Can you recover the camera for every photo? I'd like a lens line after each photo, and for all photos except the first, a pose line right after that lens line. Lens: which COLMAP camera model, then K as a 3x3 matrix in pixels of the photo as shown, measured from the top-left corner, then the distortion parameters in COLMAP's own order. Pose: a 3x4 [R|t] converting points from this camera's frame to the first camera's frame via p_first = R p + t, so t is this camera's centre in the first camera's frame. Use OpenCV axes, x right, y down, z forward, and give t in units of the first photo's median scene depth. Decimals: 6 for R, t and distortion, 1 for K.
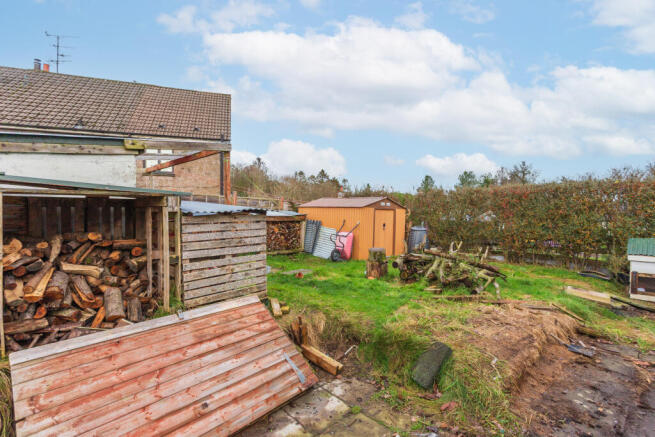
lens RADIAL K [[329.2, 0, 326.9], [0, 329.2, 218.6], [0, 0, 1]] dist [0.012807, 0.001005]
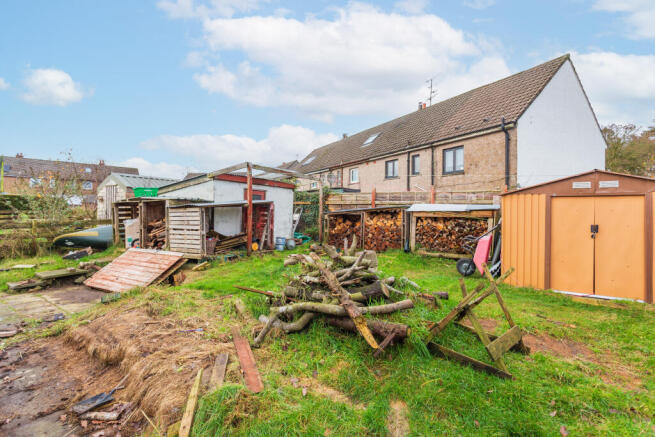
lens RADIAL K [[329.2, 0, 326.7], [0, 329.2, 216.0], [0, 0, 1]] dist [0.012807, 0.001005]
pose [[0.136995, 0.005877, -0.990554, 1.610204], [-0.016118, 0.999863, 0.003703, 0.014673], [0.990441, 0.015458, 0.137071, 1.480506]]
